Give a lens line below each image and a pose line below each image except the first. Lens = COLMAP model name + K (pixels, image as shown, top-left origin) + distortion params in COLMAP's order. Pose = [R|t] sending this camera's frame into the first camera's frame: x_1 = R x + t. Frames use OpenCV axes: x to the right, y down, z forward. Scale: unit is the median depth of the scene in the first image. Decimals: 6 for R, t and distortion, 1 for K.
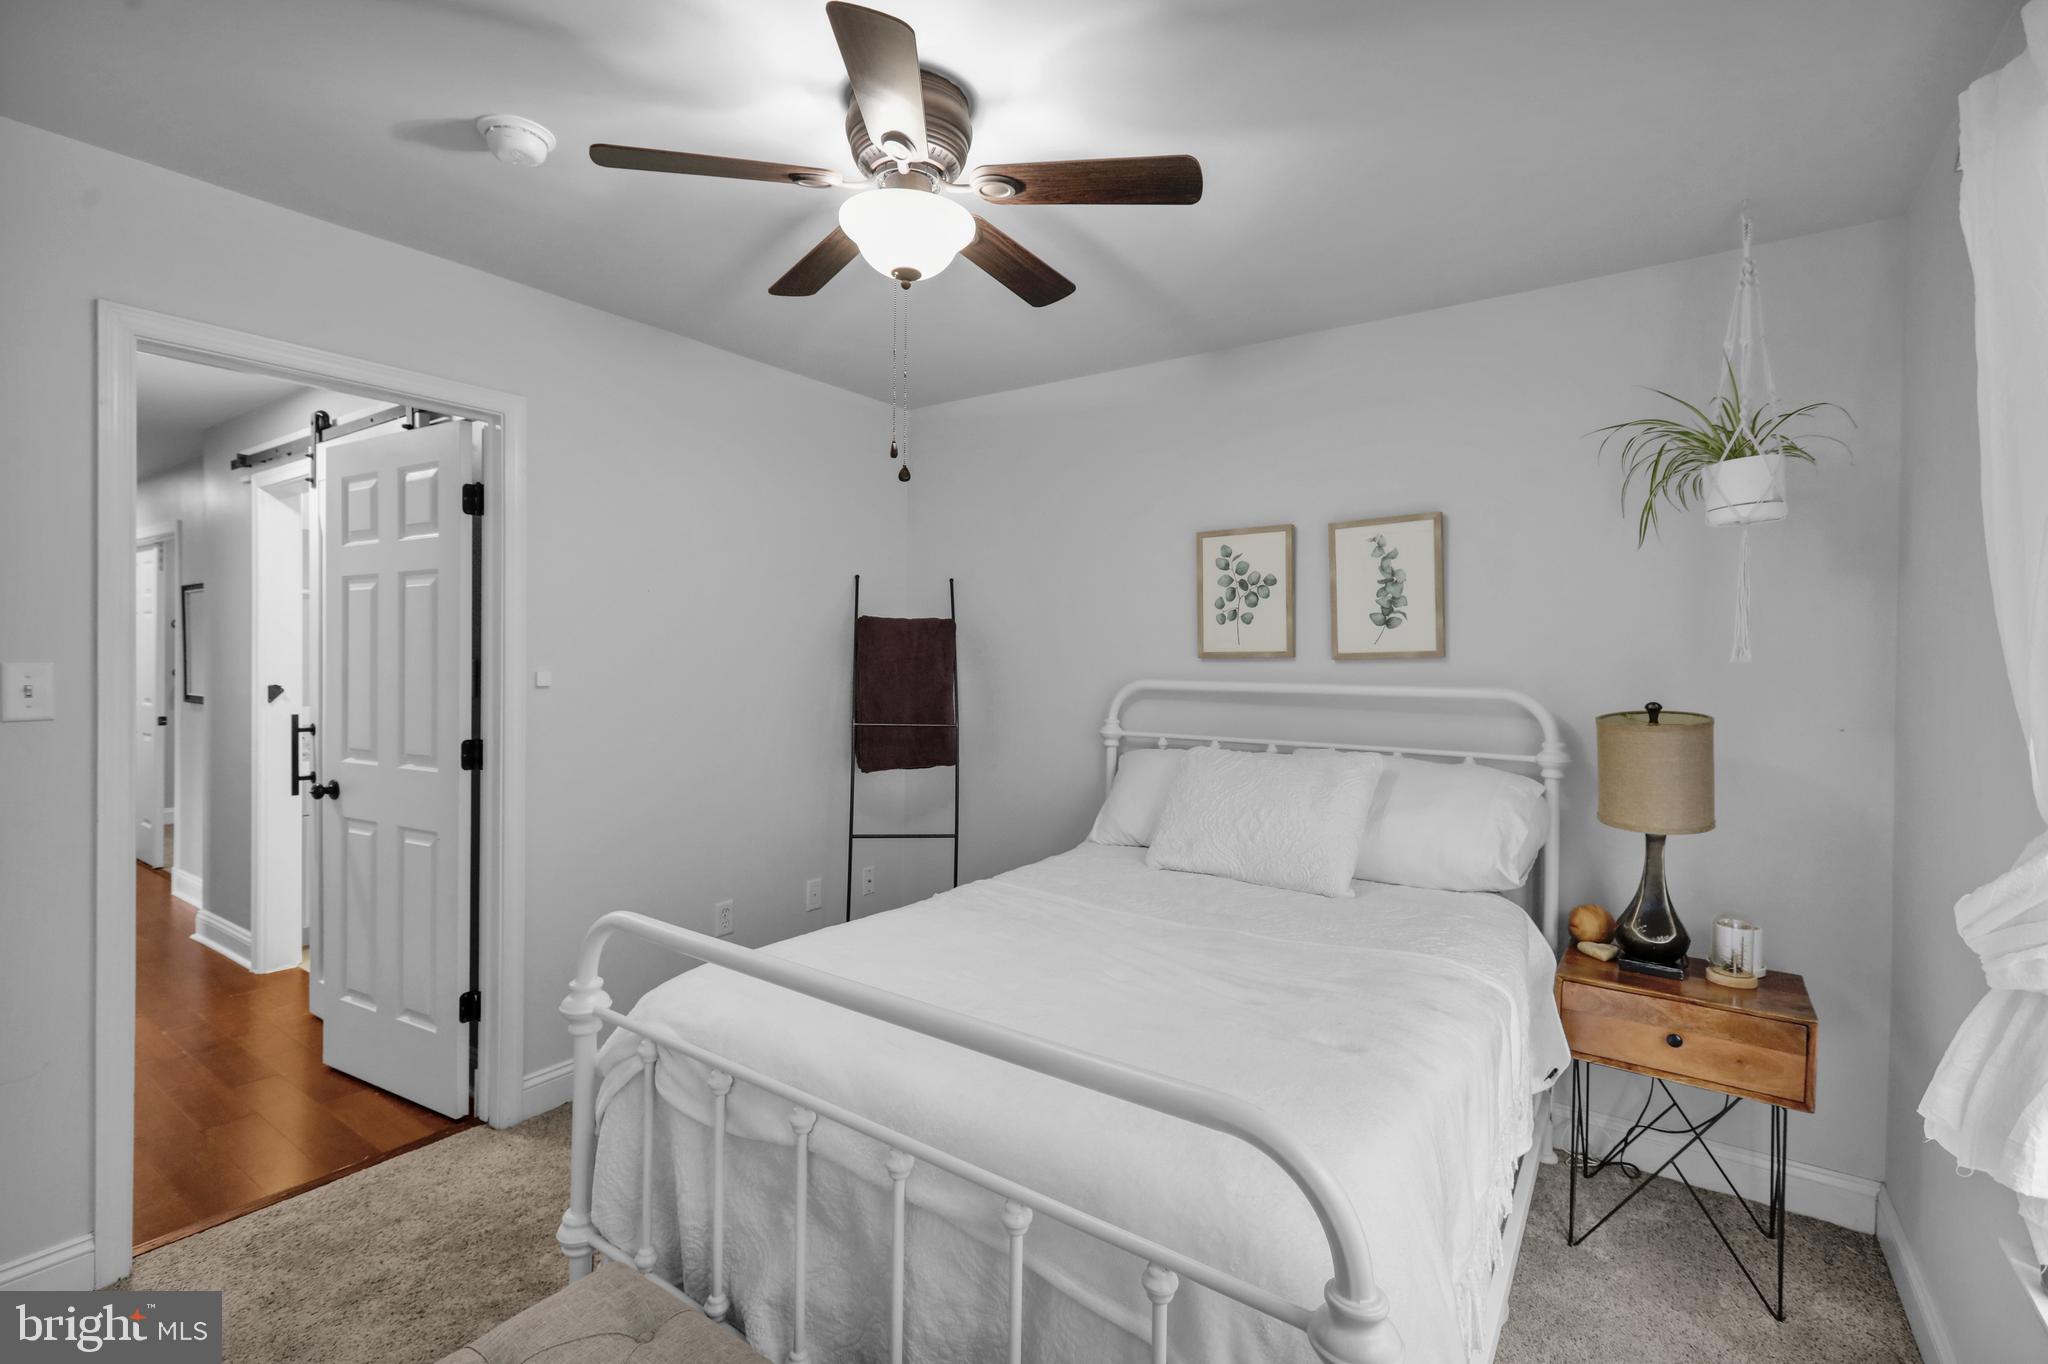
lens RADIAL K [[938.6, 0, 1014.9], [0, 938.6, 650.4], [0, 0, 1]] dist [0.000857, 0.000427]
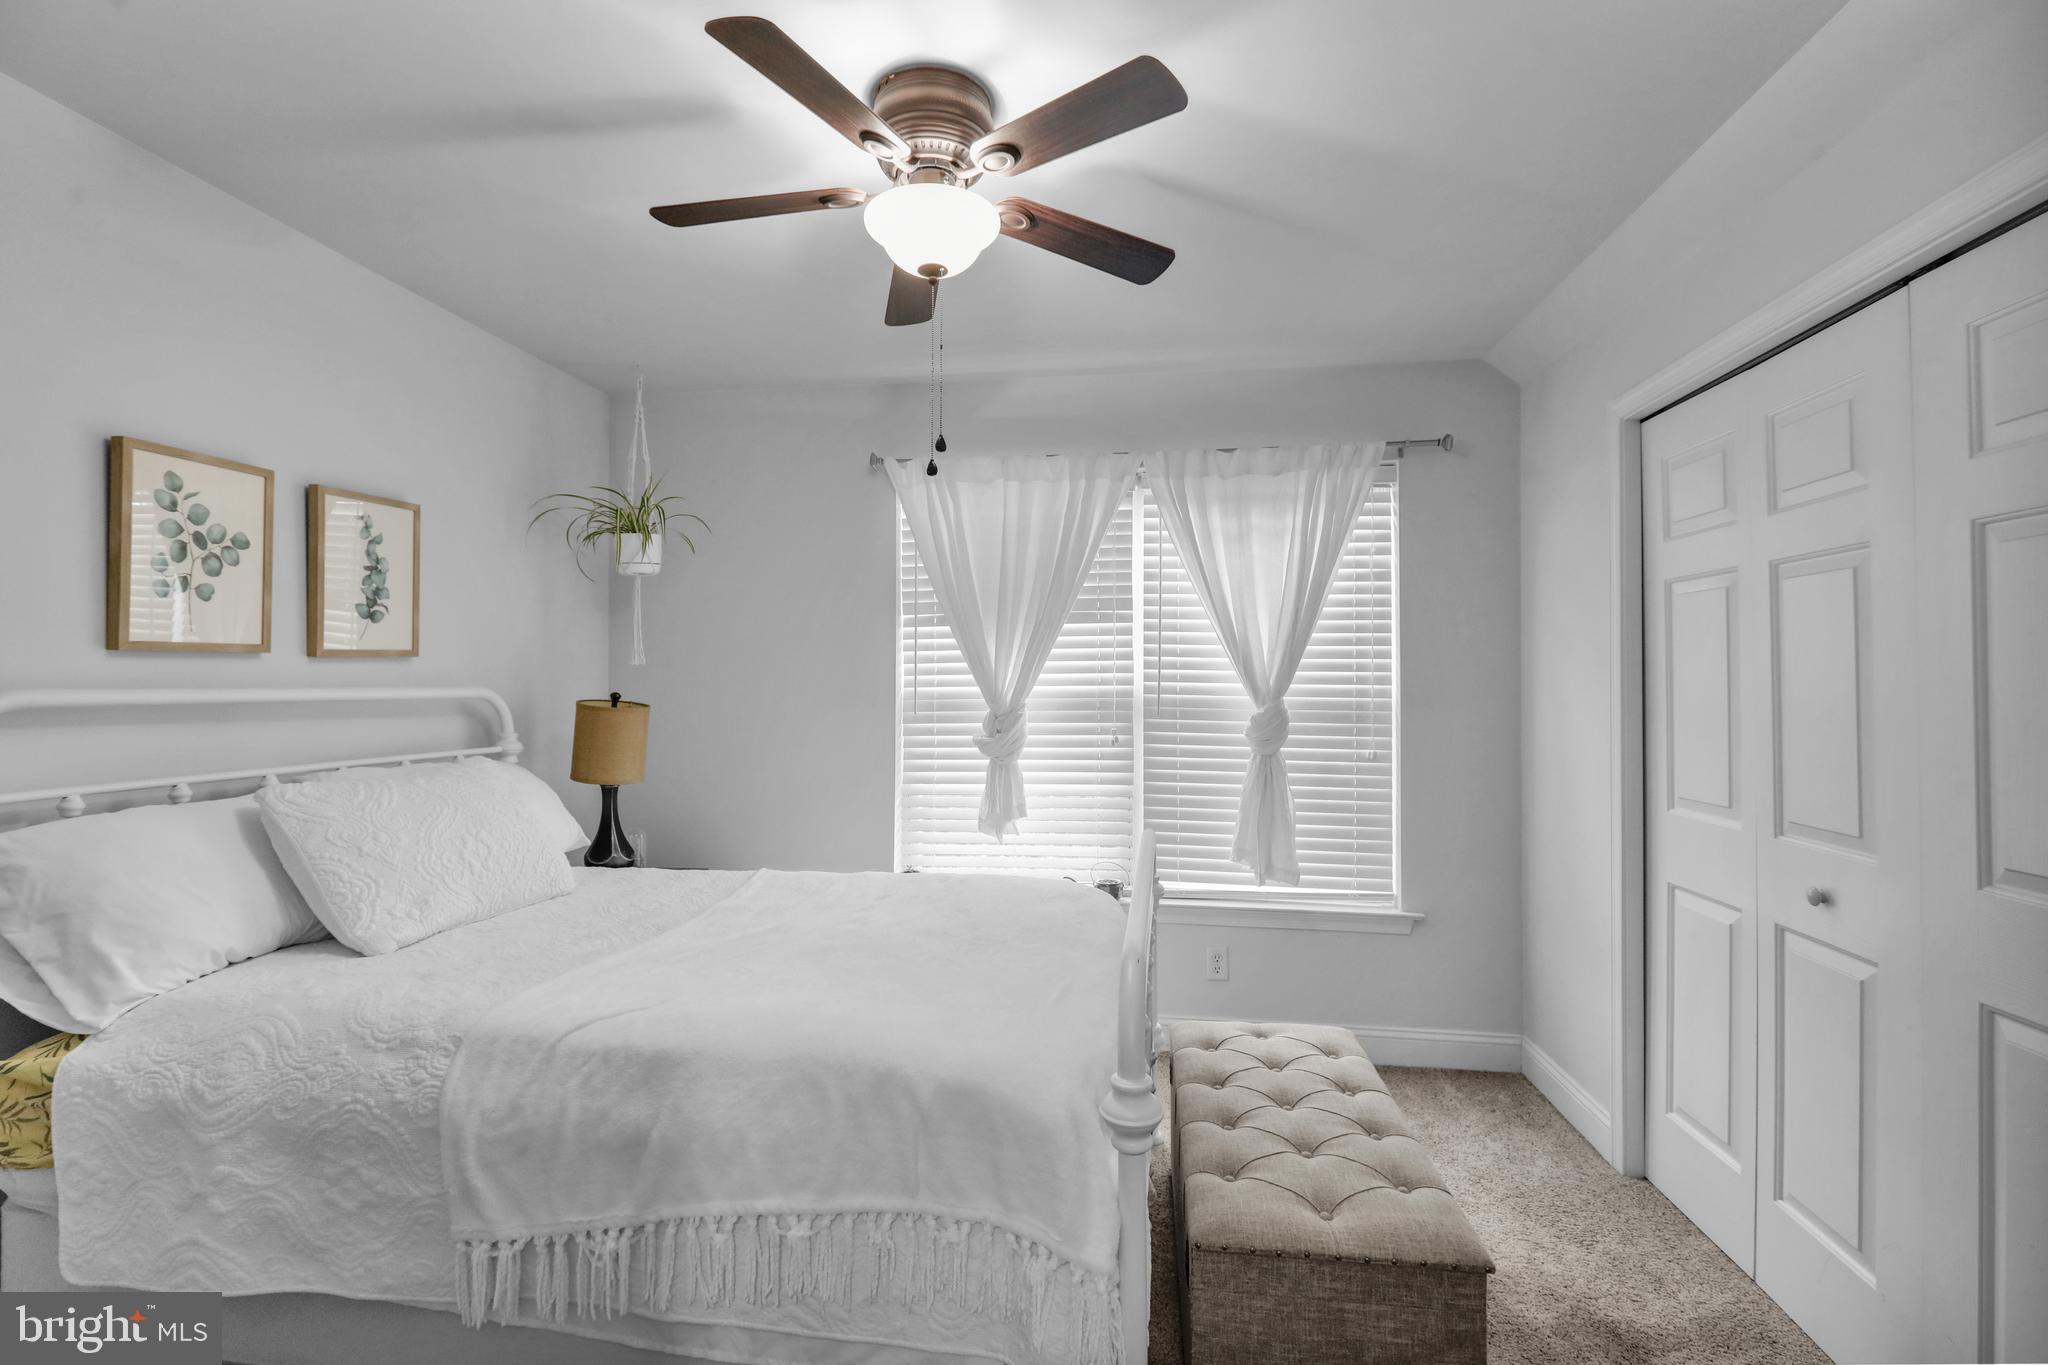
lens RADIAL K [[938.6, 0, 1014.9], [0, 938.6, 650.9], [0, 0, 1]] dist [0.000857, 0.000427]
pose [[-0.460136, 0.021842, 0.887580, -0.609179], [-0.010442, 0.999495, -0.030010, 0.021399], [-0.887787, -0.023077, -0.459676, 0.809282]]
